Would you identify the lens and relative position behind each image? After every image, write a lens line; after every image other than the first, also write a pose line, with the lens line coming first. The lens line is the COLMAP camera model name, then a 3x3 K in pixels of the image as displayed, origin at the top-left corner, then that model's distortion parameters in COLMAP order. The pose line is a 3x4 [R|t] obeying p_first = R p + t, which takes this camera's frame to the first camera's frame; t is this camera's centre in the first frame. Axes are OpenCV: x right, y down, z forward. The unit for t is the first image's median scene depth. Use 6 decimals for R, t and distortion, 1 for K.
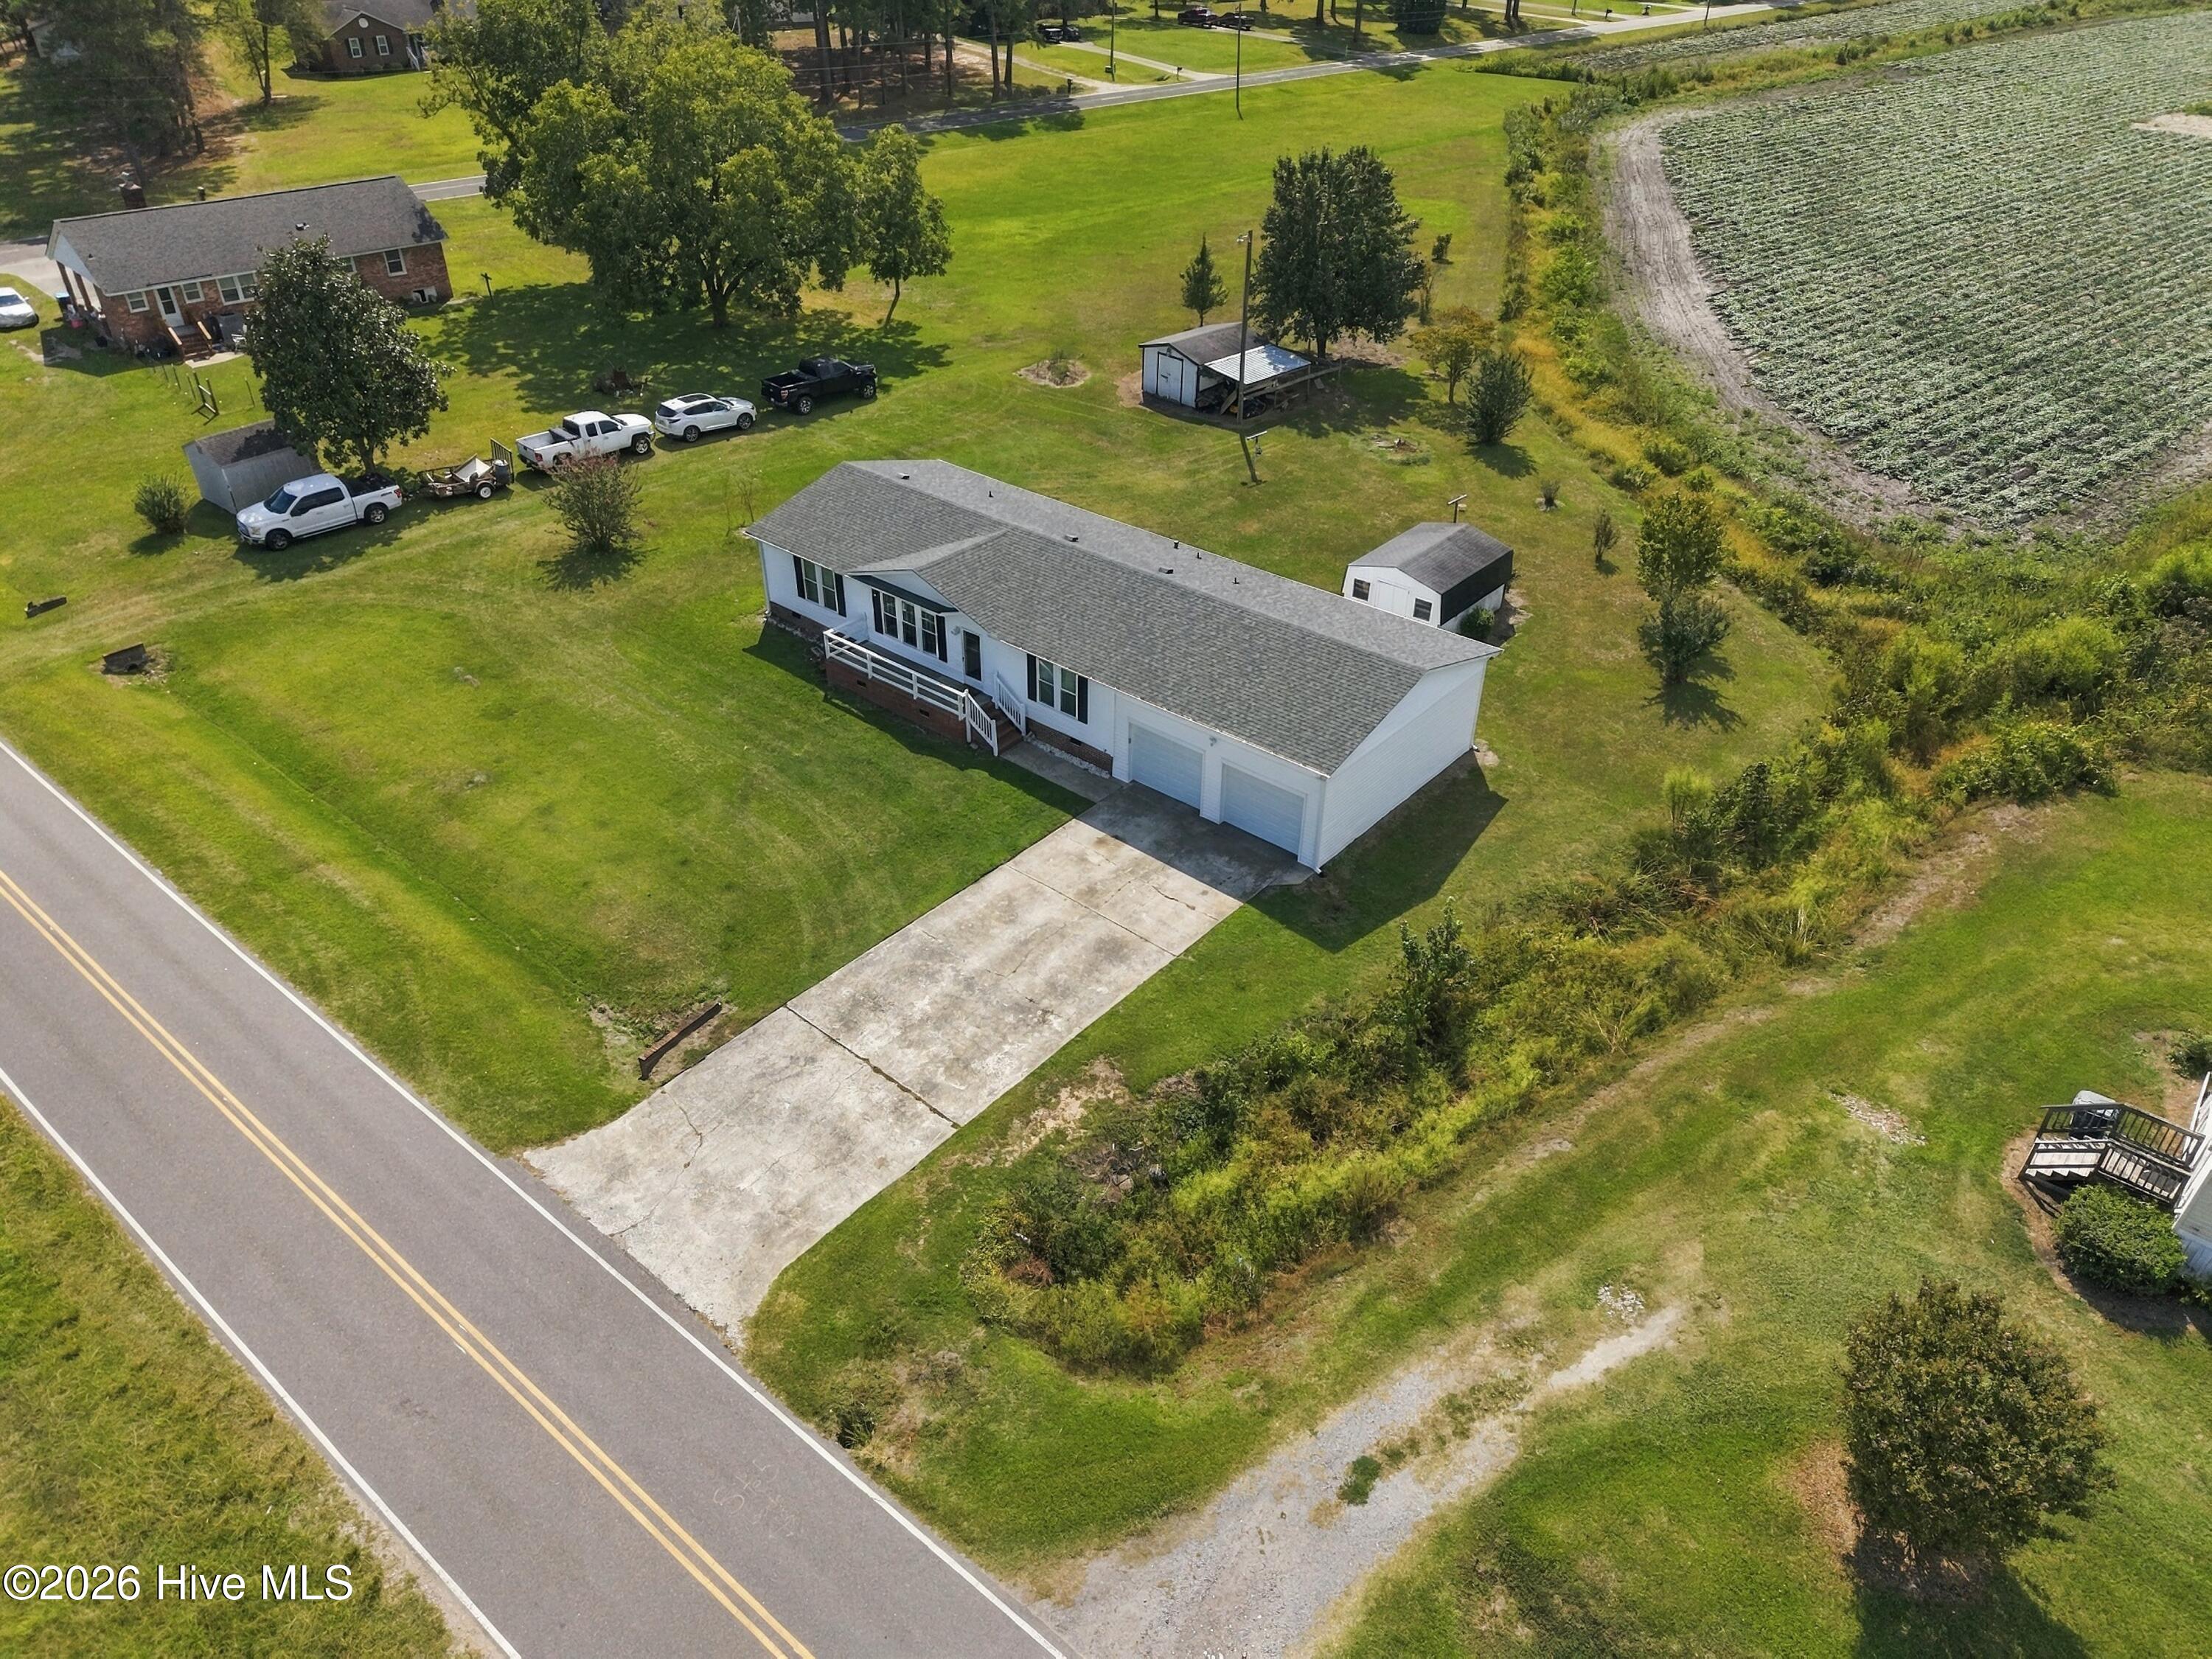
lens RADIAL K [[1476.4, 0, 1108.0], [0, 1476.4, 828.2], [0, 0, 1]] dist [0.031089, -0.028402]
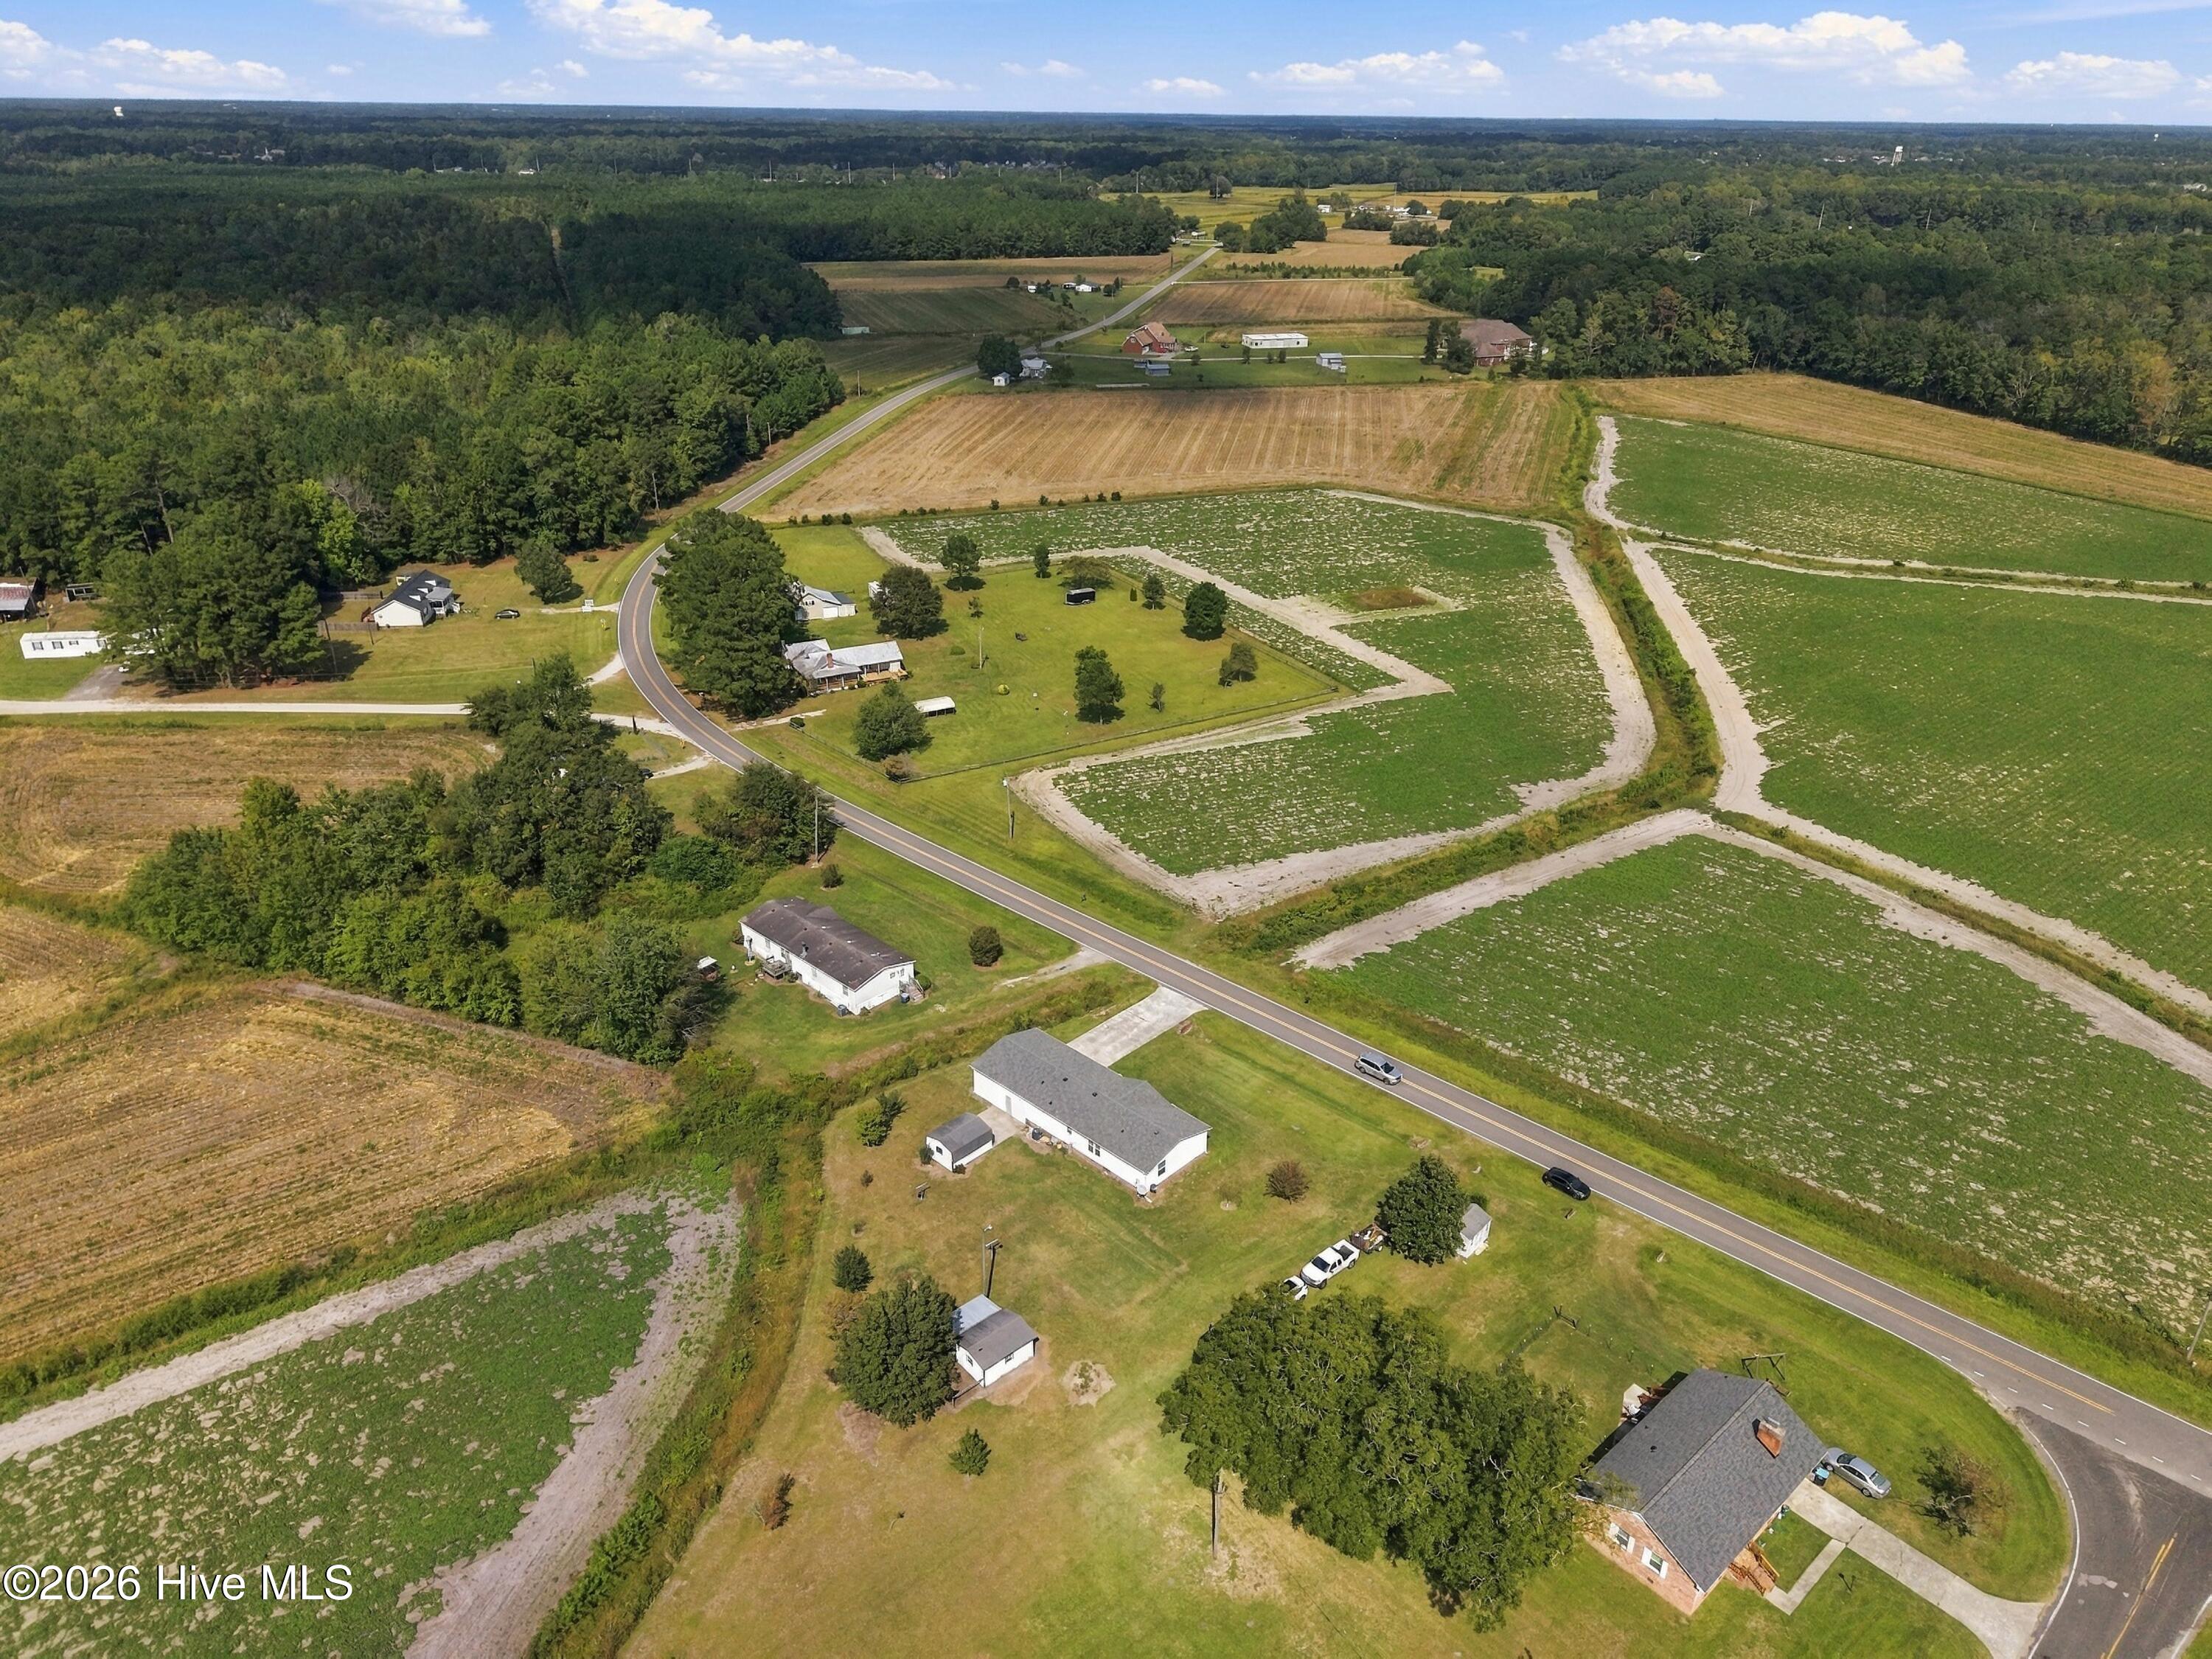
lens RADIAL K [[1476.4, 0, 1109.0], [0, 1476.4, 790.5], [0, 0, 1]] dist [0.031089, -0.028402]
pose [[-0.998216, -0.043076, 0.041339, -0.158662], [0.013045, 0.518316, 0.855090, -3.236766], [-0.058261, 0.854104, -0.516829, 2.137246]]
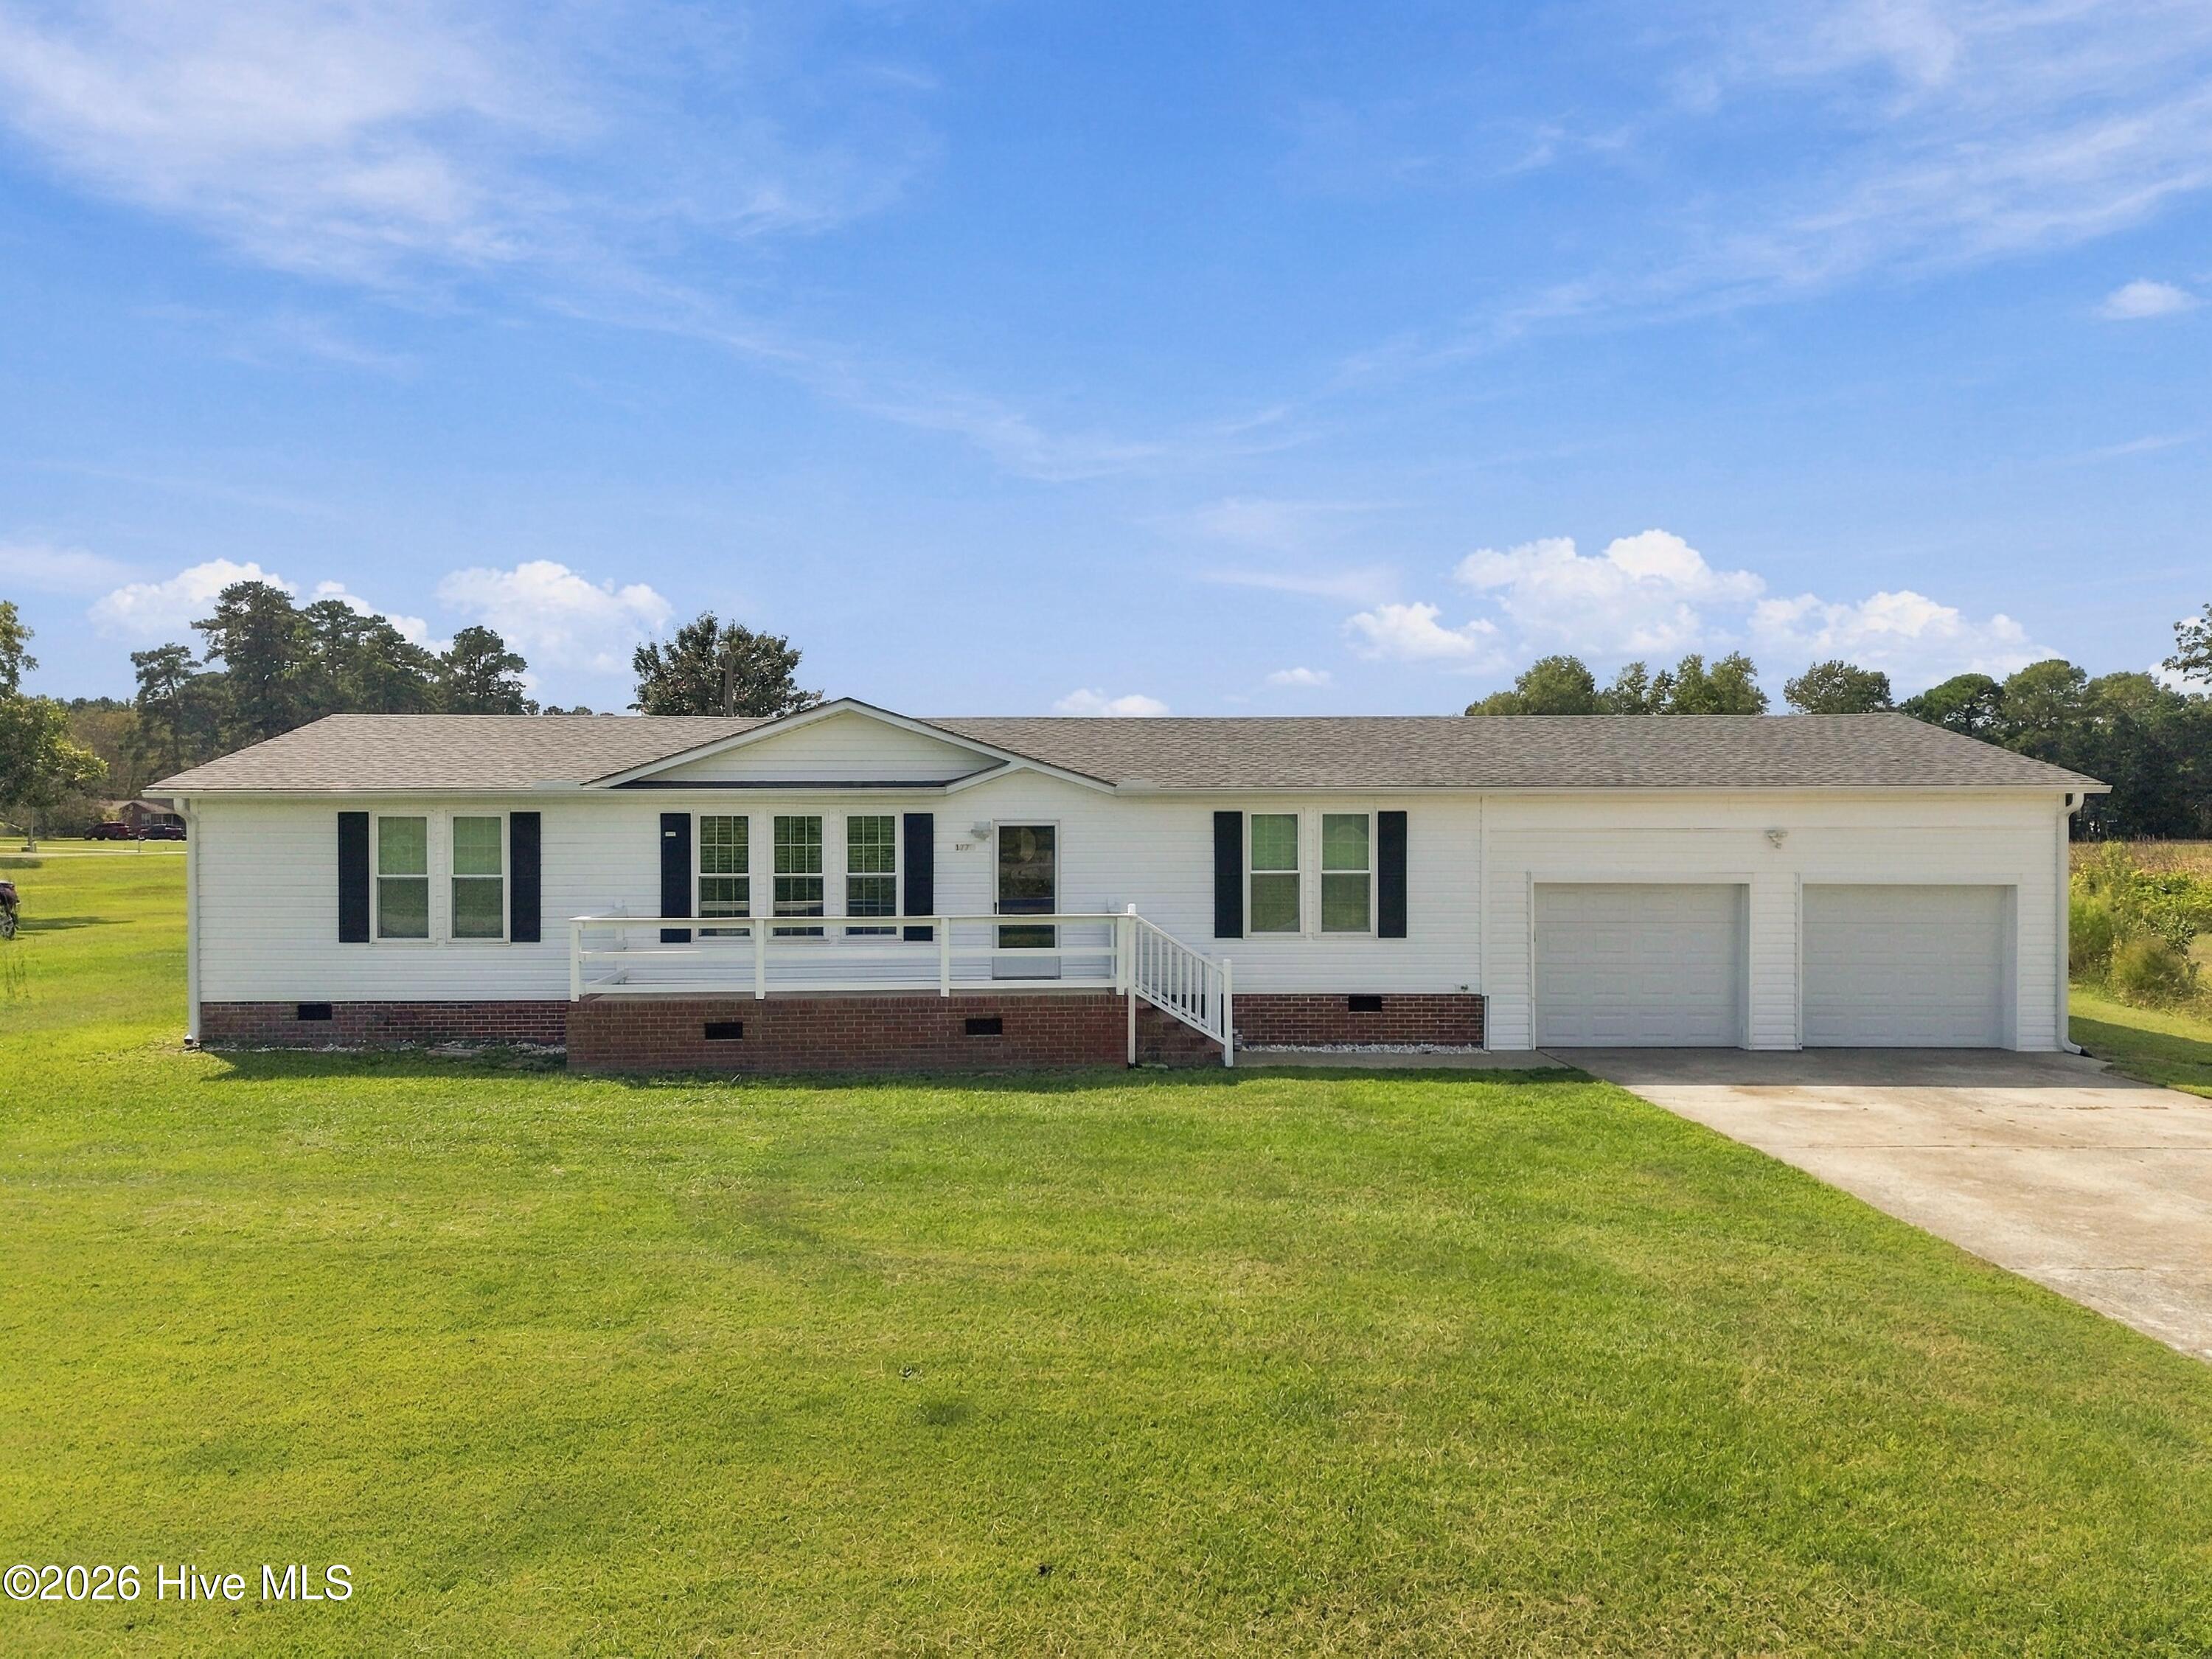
lens RADIAL K [[1476.4, 0, 1105.3], [0, 1476.4, 820.2], [0, 0, 1]] dist [0.031089, -0.028402]
pose [[0.744158, -0.015433, 0.667826, -0.350600], [0.387832, 0.823965, -0.413119, 0.041506], [-0.543890, 0.566430, 0.619146, 0.752745]]
